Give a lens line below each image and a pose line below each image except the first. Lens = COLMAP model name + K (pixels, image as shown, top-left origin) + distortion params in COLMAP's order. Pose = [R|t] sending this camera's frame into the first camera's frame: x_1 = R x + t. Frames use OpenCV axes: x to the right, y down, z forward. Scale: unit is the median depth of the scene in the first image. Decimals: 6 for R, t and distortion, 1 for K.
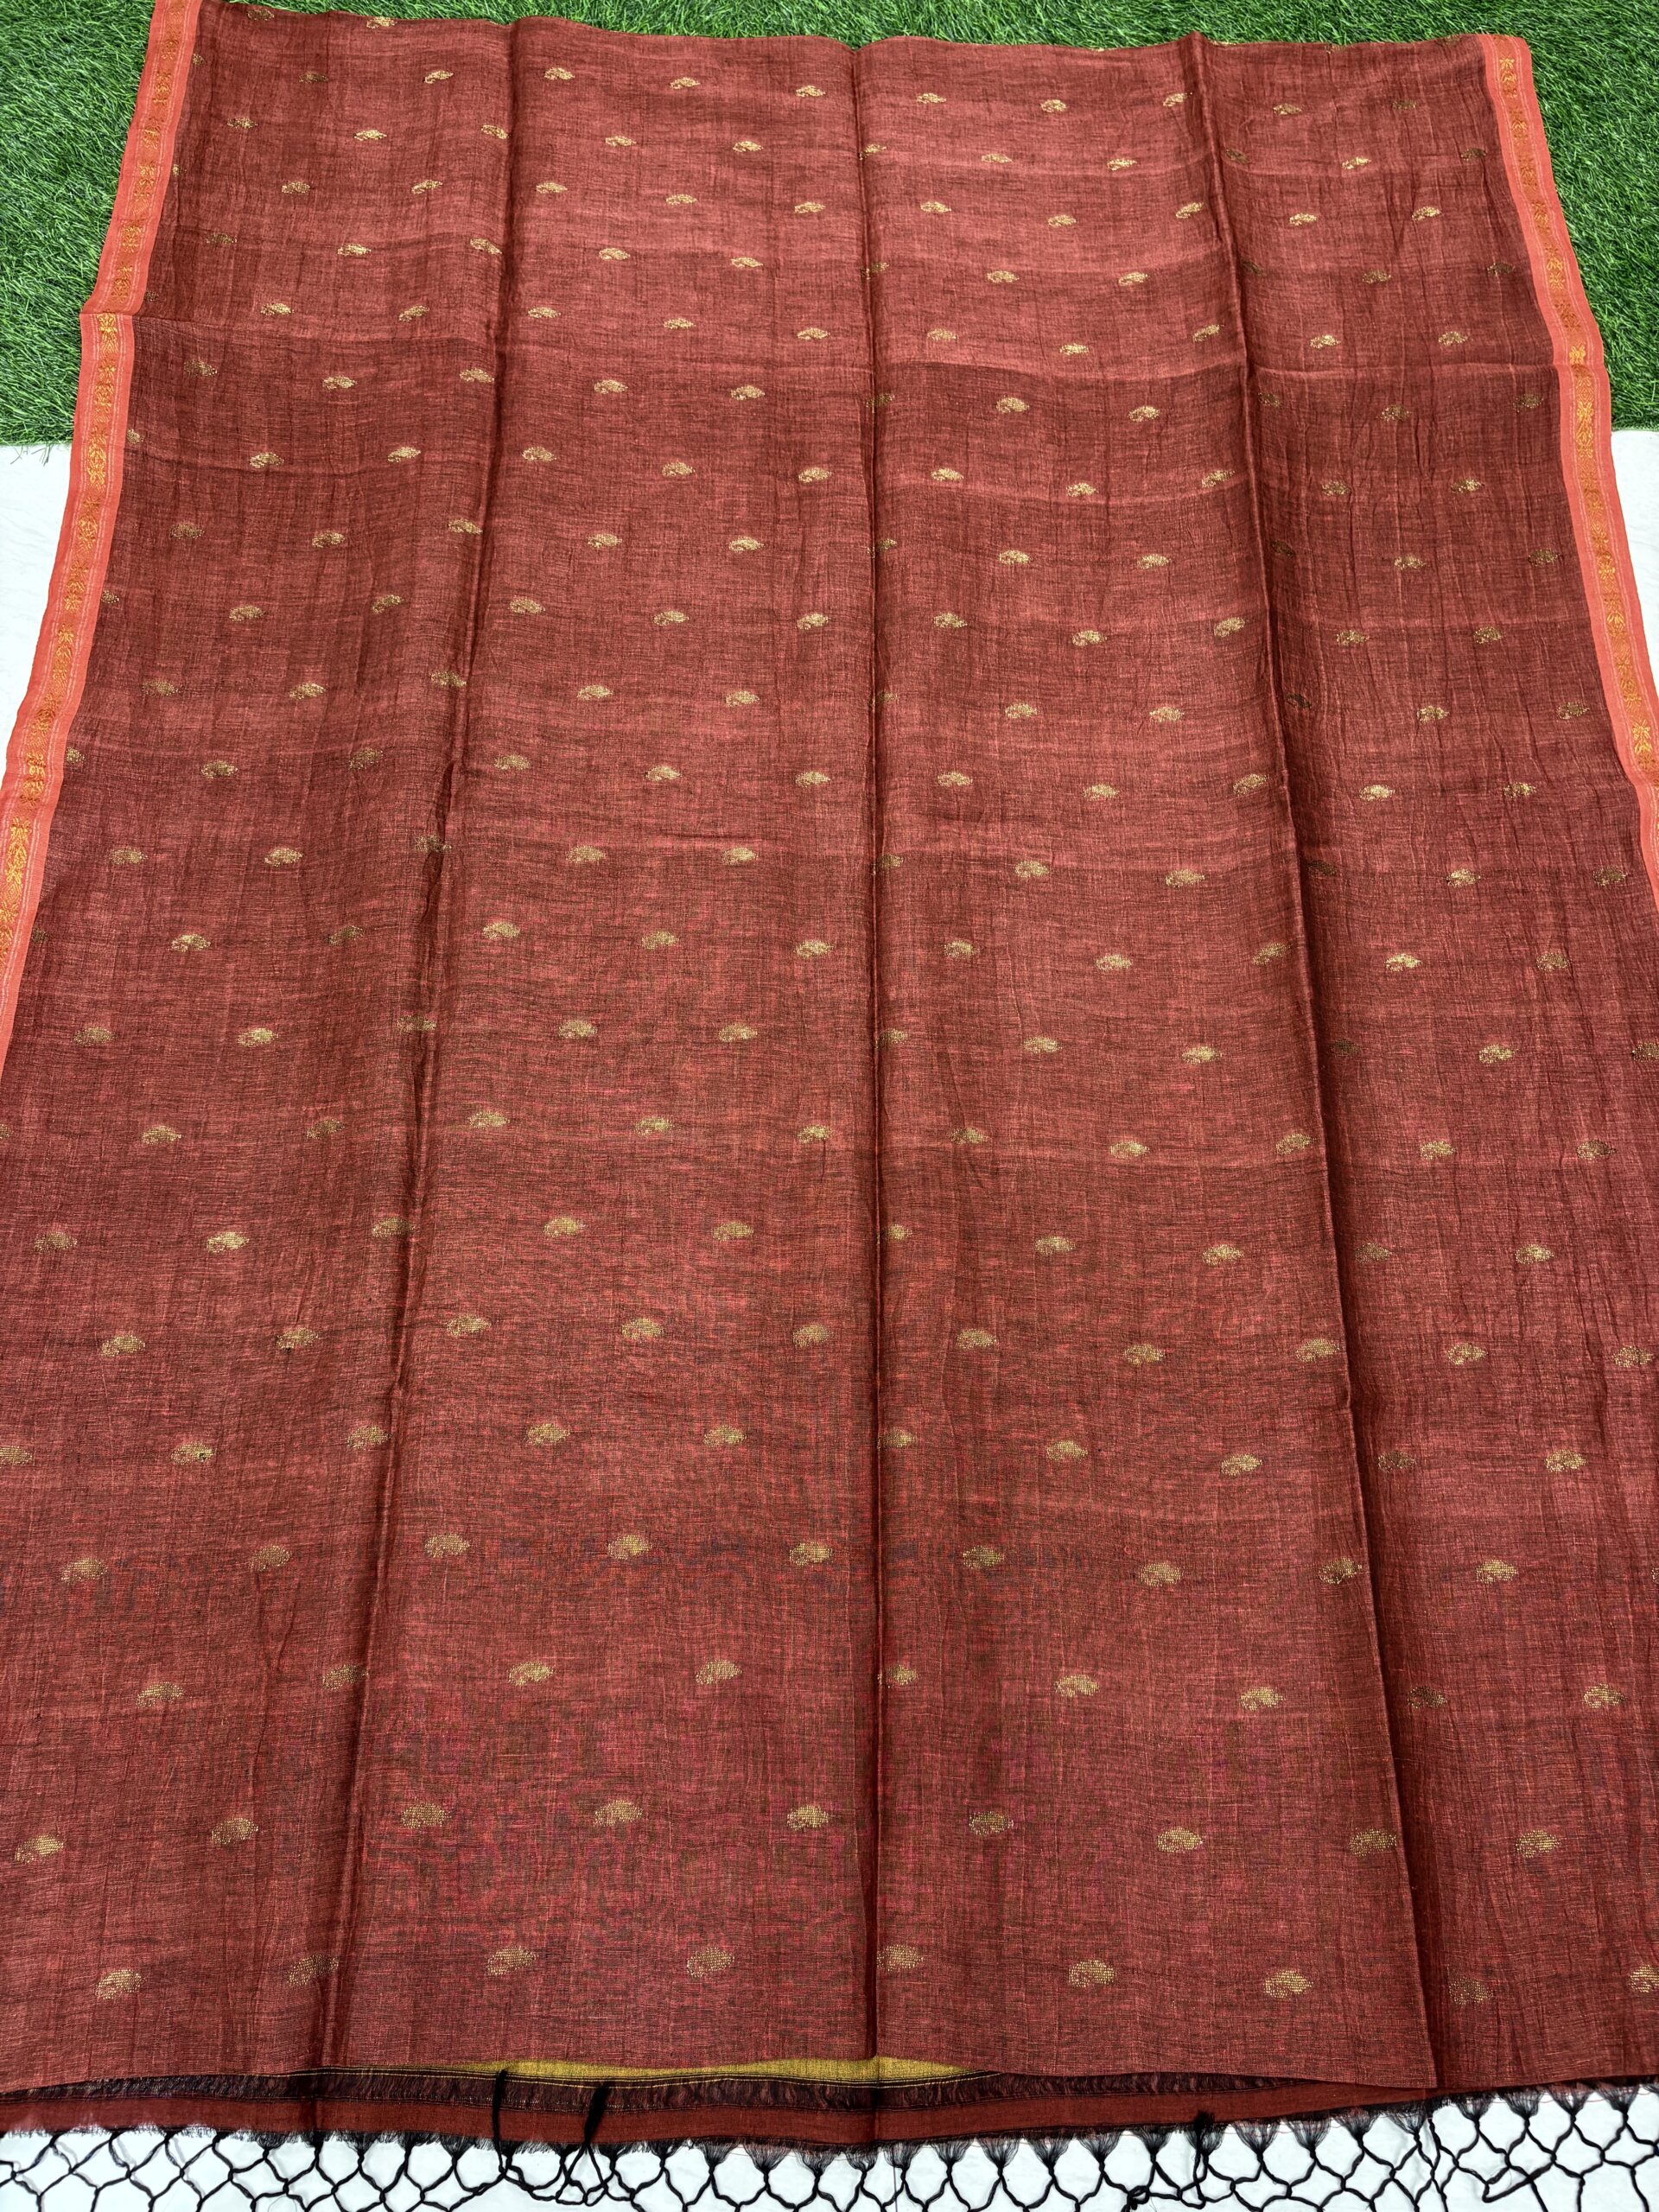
lens RADIAL K [[1685.2, 0, 835.2], [0, 1685.2, 1094.0], [0, 0, 1]] dist [0.049175, -0.073986]
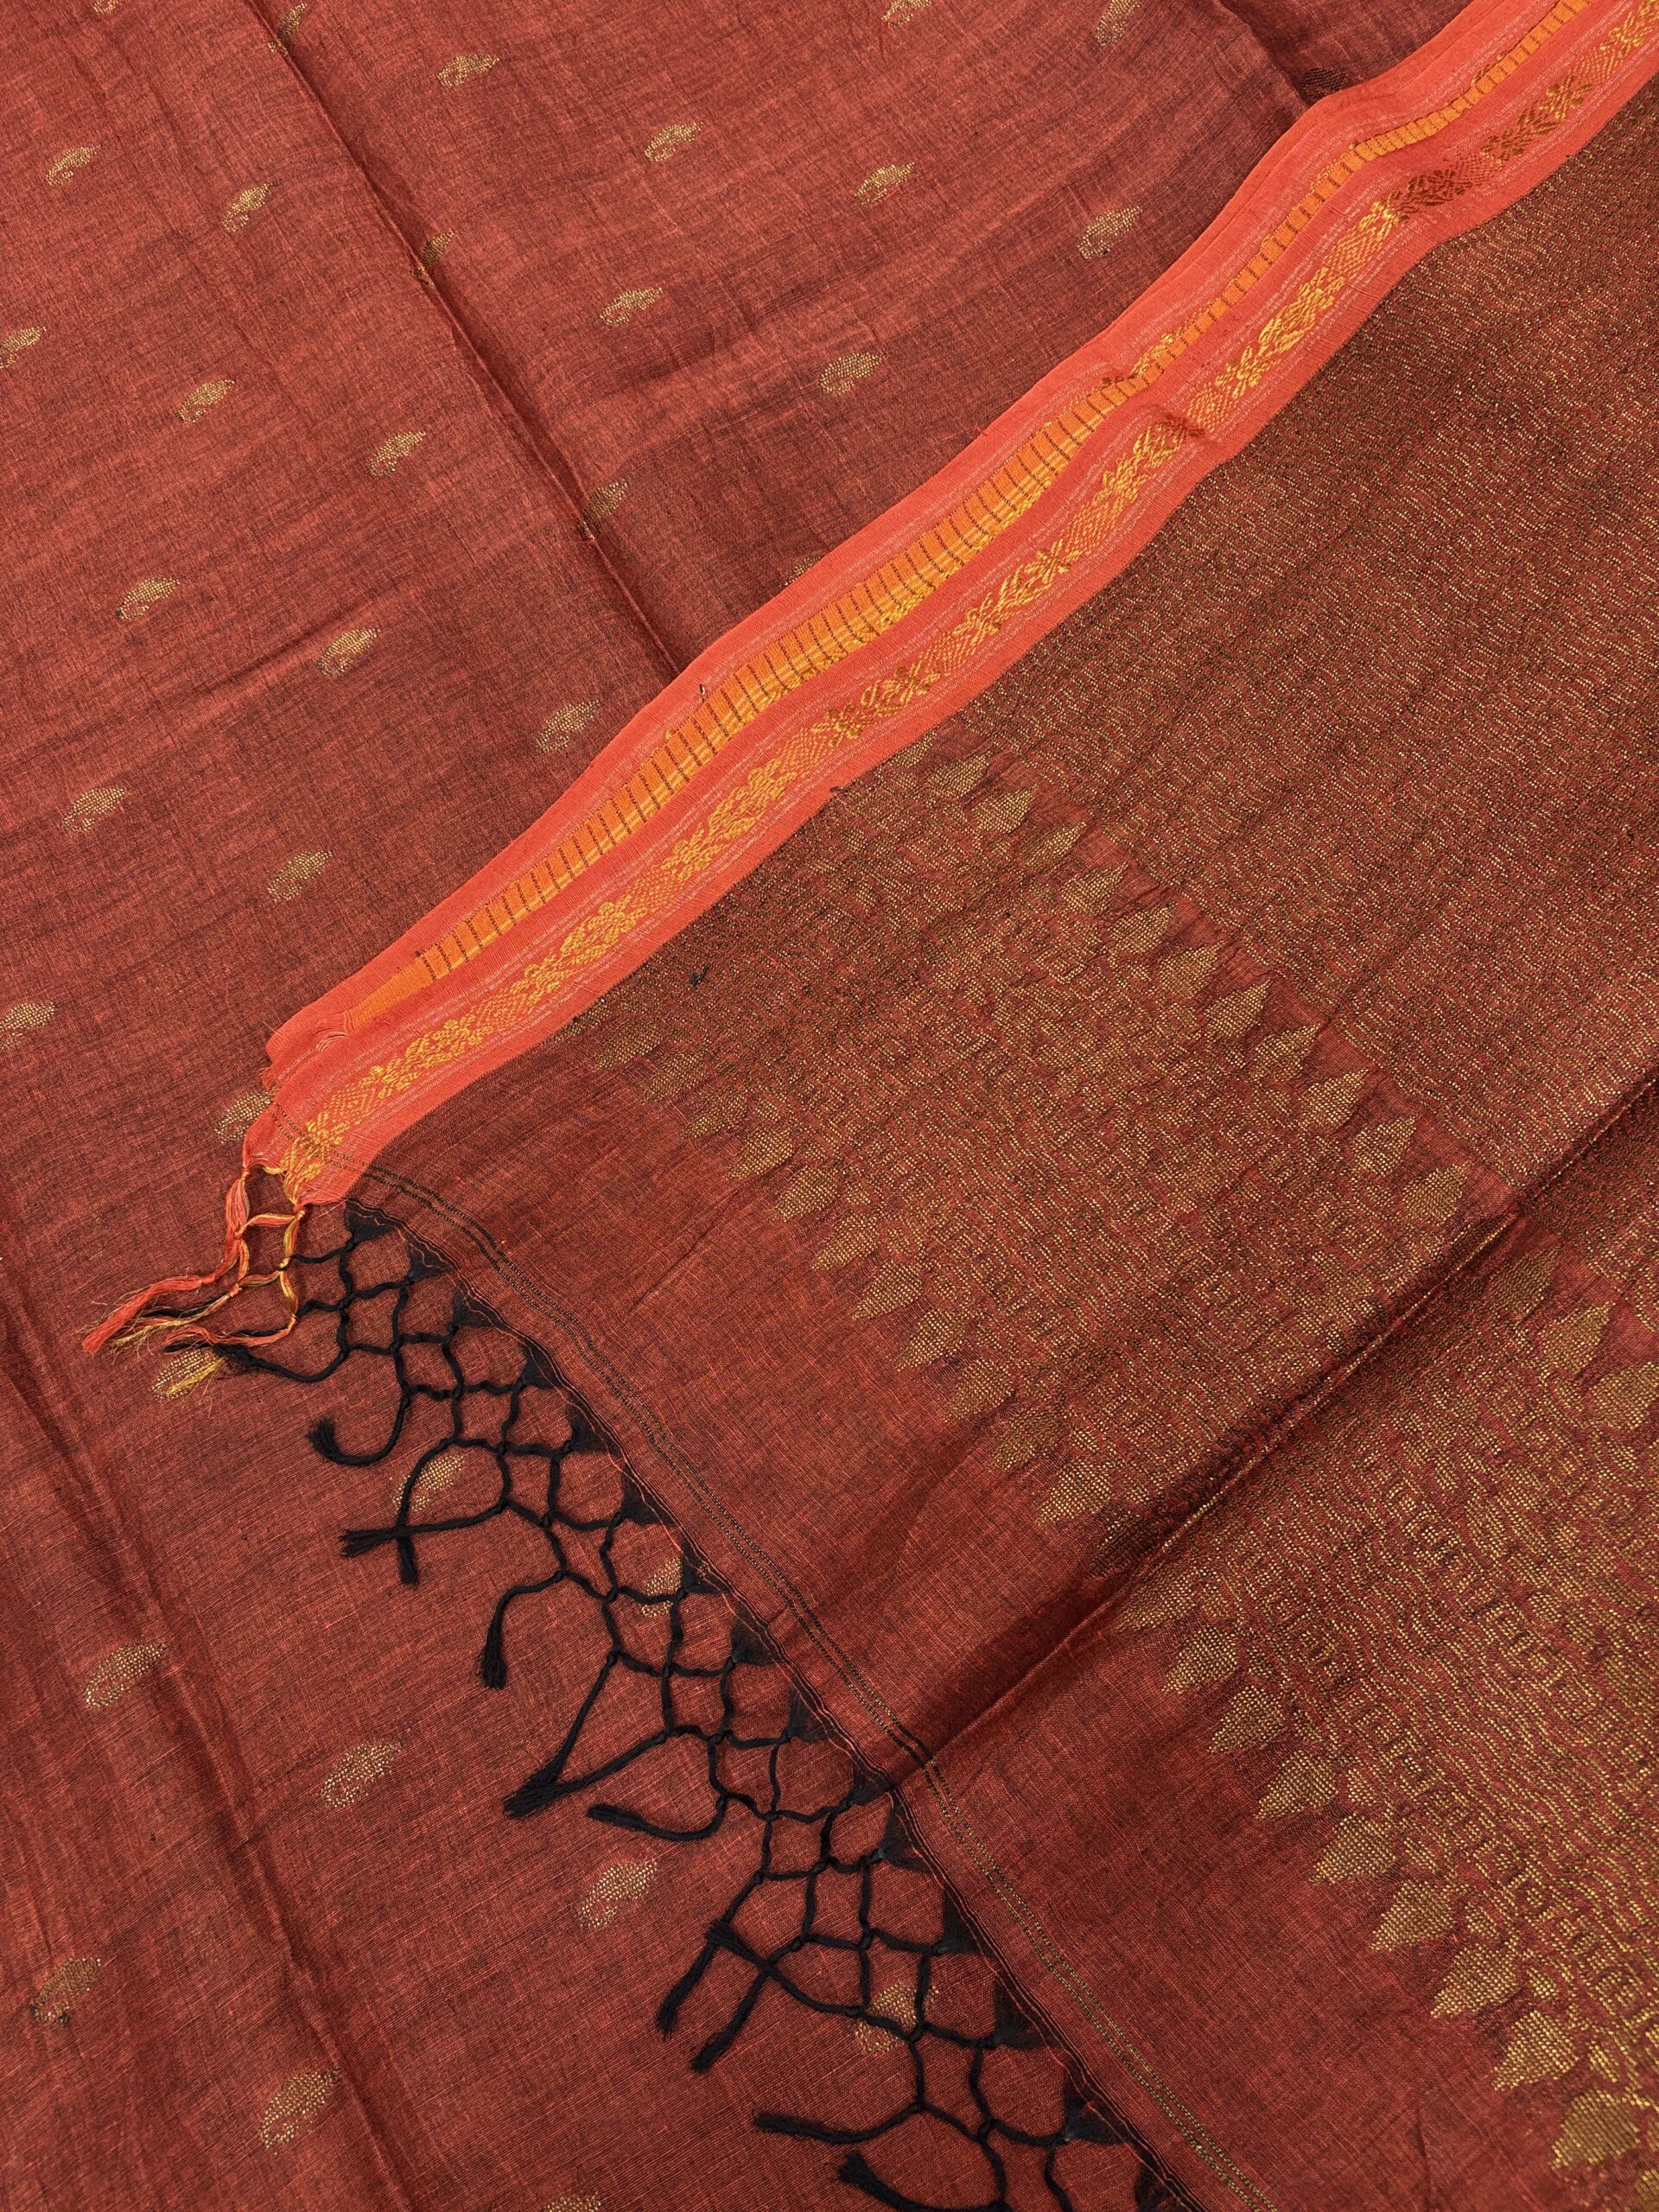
lens RADIAL K [[1685.2, 0, 835.2], [0, 1685.2, 1094.0], [0, 0, 1]] dist [0.049175, -0.073986]
pose [[0.847681, -0.530207, -0.017796, 0.005467], [0.529597, 0.843790, 0.086863, 0.004939], [-0.031040, -0.083057, 0.996061, 0.476744]]
